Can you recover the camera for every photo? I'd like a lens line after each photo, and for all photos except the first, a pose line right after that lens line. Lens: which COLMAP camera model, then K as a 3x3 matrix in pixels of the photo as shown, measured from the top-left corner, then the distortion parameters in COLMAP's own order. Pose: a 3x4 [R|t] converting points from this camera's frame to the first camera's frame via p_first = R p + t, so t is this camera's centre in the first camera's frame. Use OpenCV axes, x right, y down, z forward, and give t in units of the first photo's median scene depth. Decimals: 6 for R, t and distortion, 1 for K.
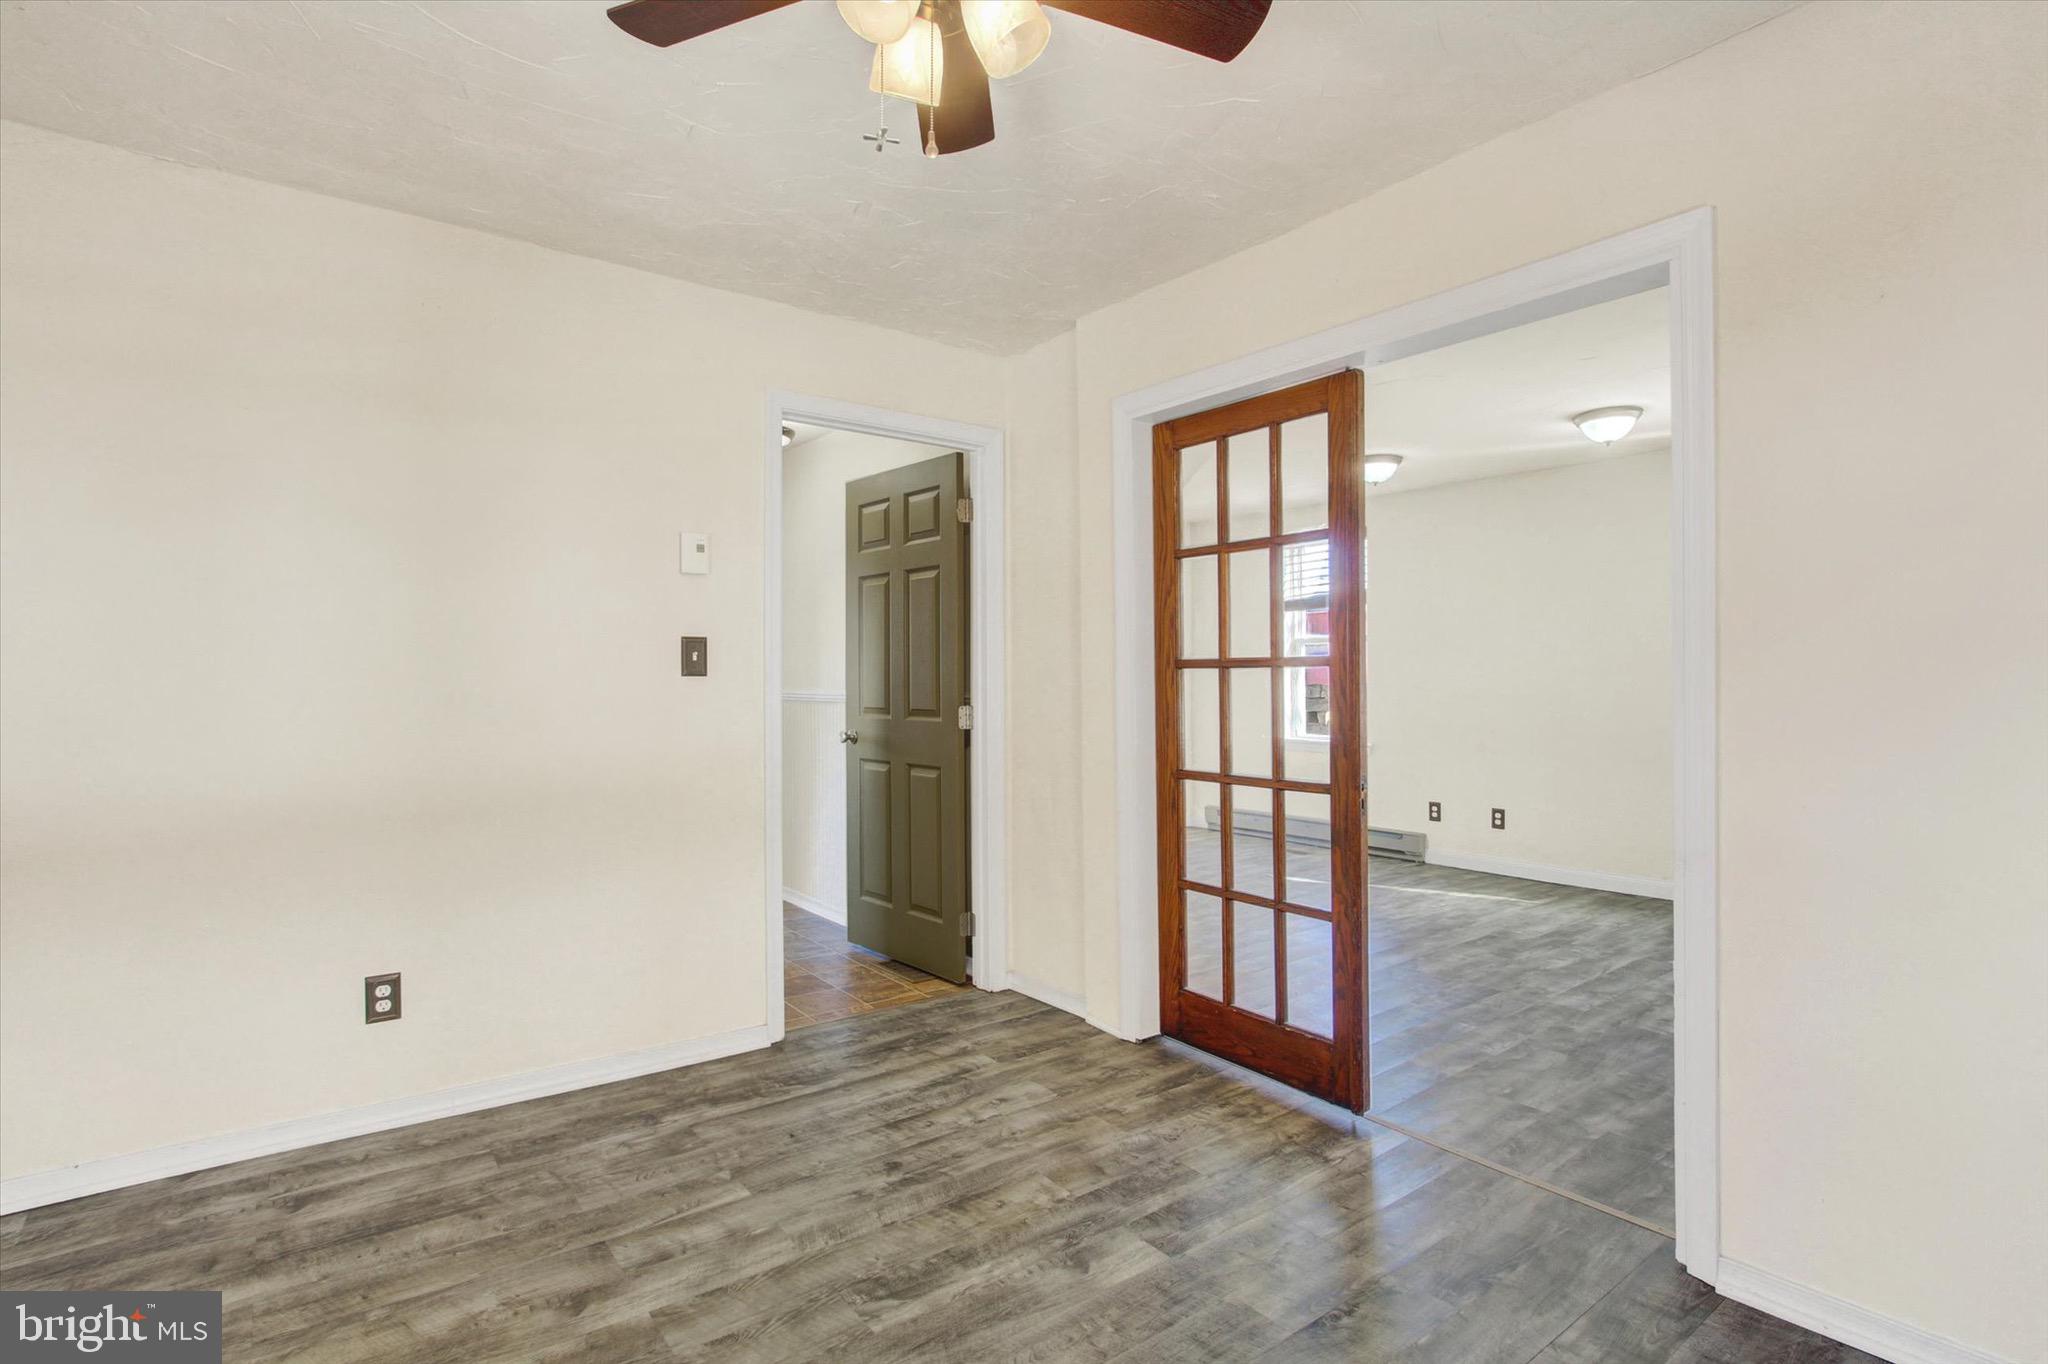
lens RADIAL K [[981.4, 0, 1023.4], [0, 981.4, 679.7], [0, 0, 1]] dist [-0.017282, -0.000396]
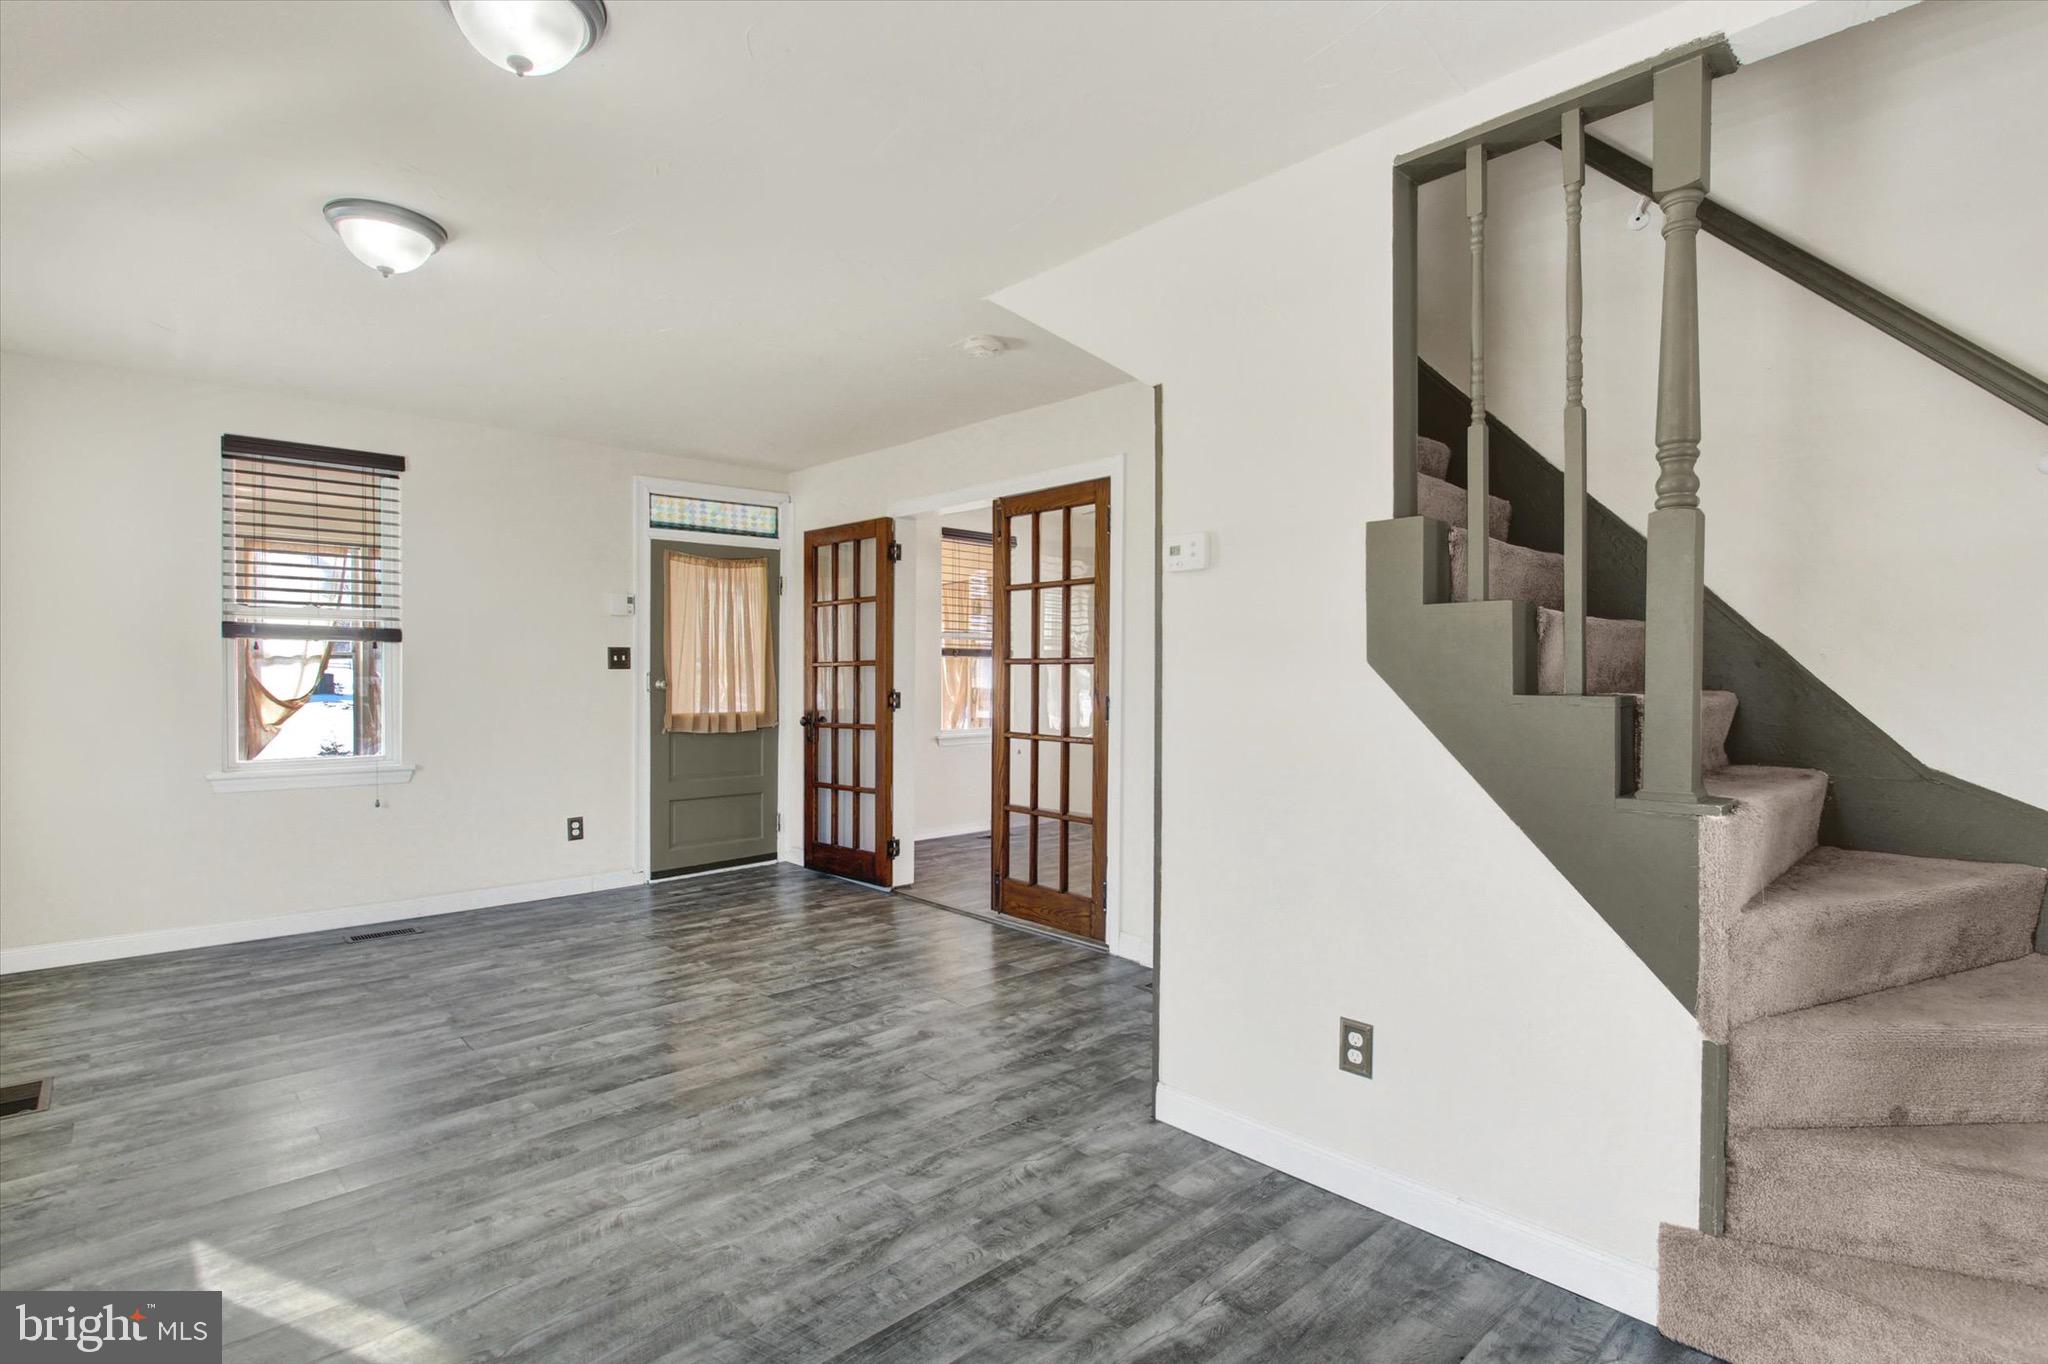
lens RADIAL K [[981.4, 0, 1019.5], [0, 981.4, 677.8], [0, 0, 1]] dist [-0.017282, -0.000396]
pose [[-0.995903, 0.000869, -0.090422, 0.353185], [0.000277, 0.999978, 0.006570, 0.000974], [0.090425, 0.006518, -0.995882, 2.117833]]
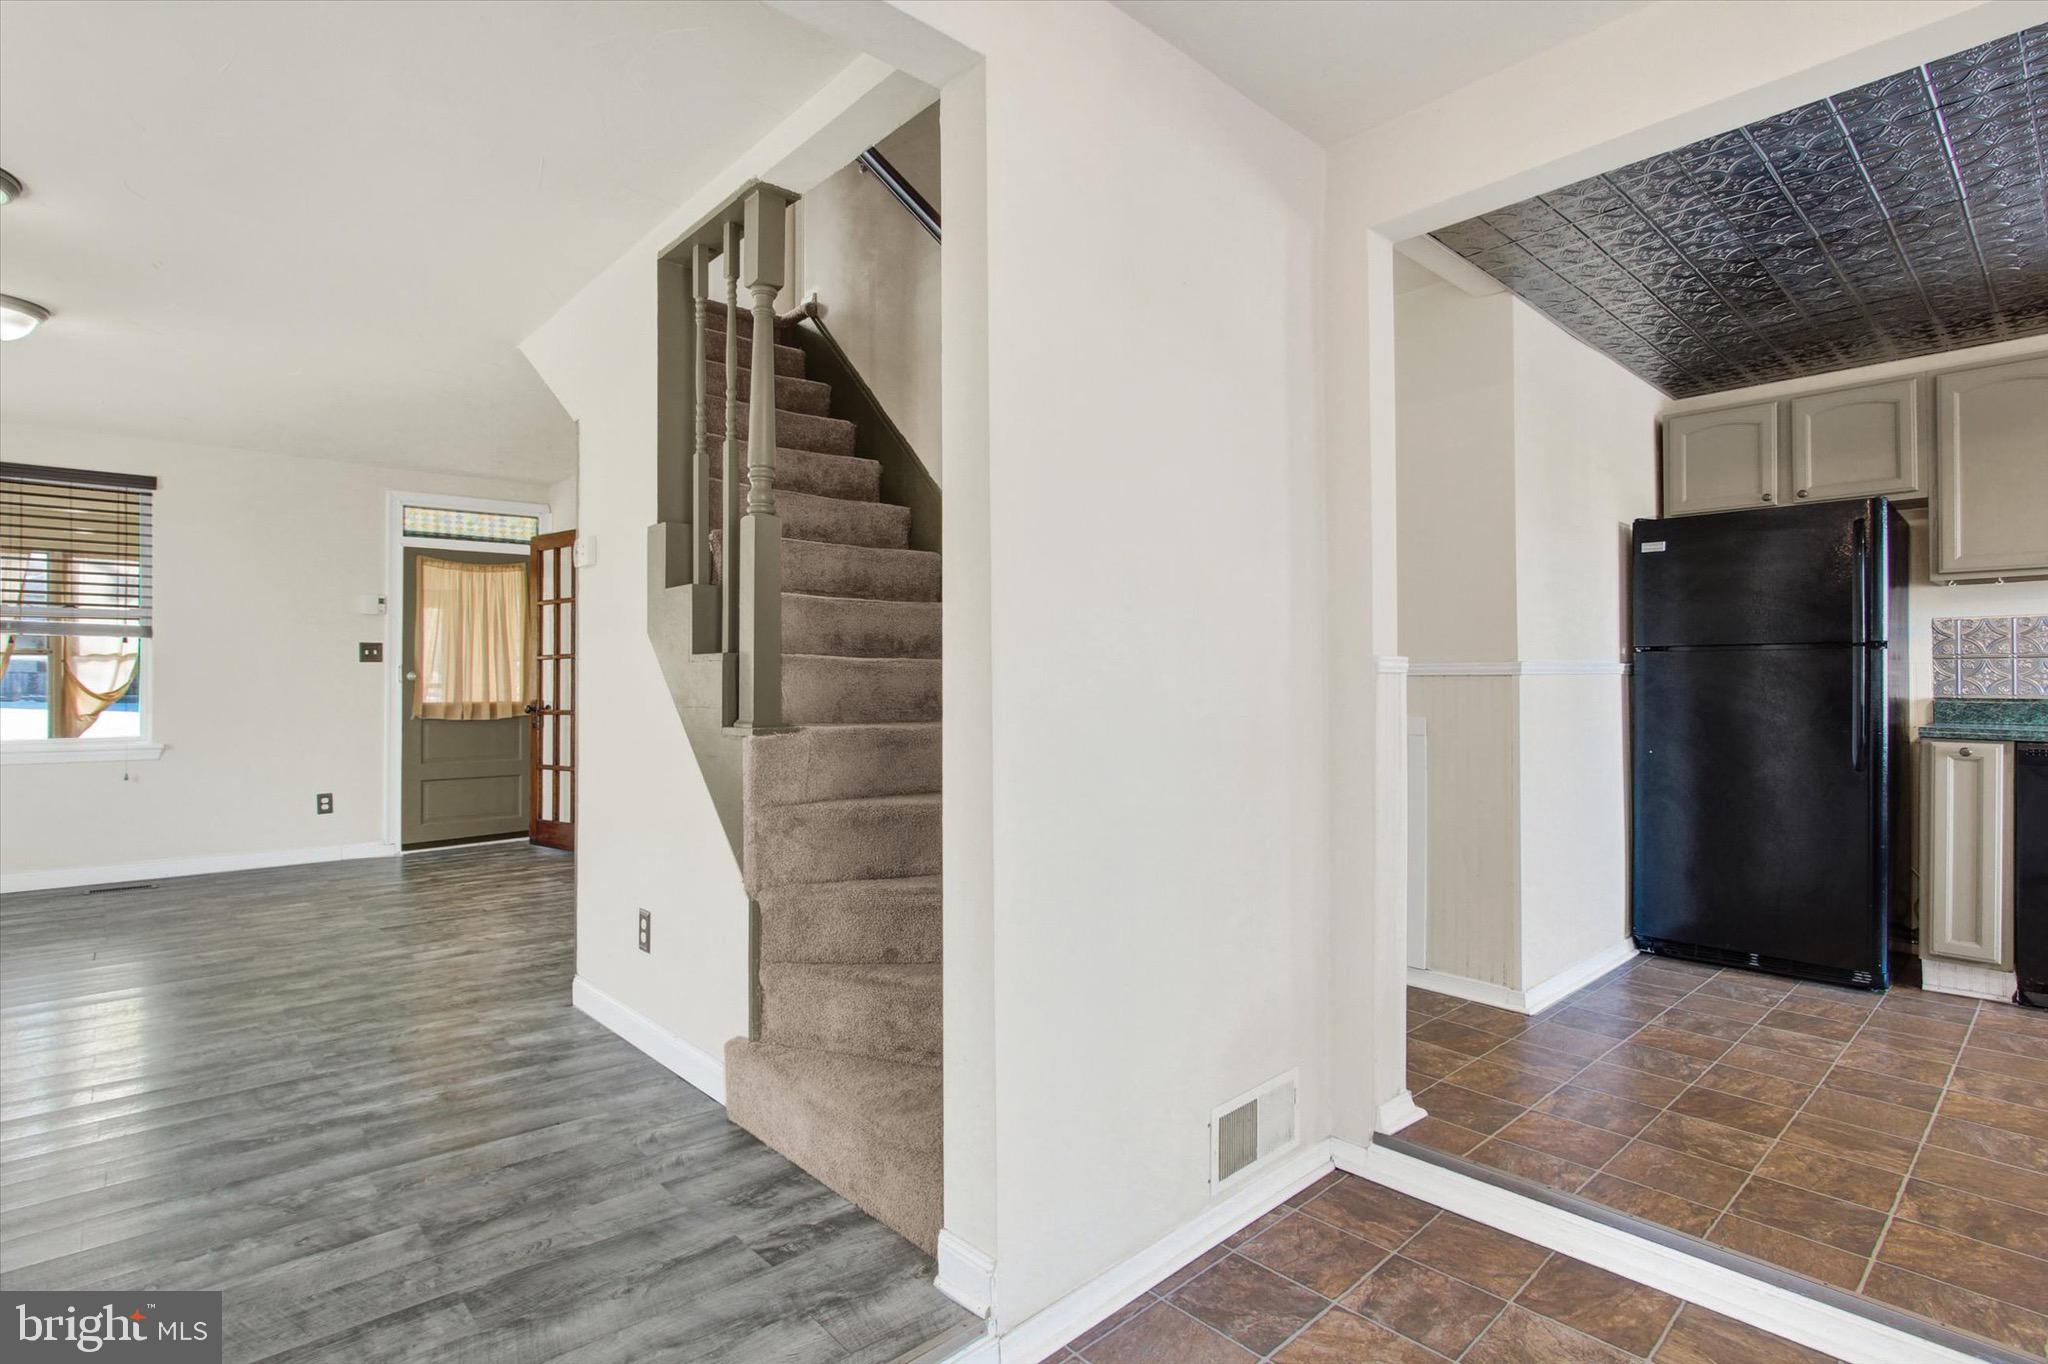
lens RADIAL K [[981.4, 0, 1021.4], [0, 981.4, 693.7], [0, 0, 1]] dist [-0.017282, -0.000396]
pose [[-0.995902, 0.006858, -0.090182, -0.174343], [0.005576, 0.999880, 0.014462, 0.035516], [0.090270, 0.013900, -0.995820, 2.360697]]
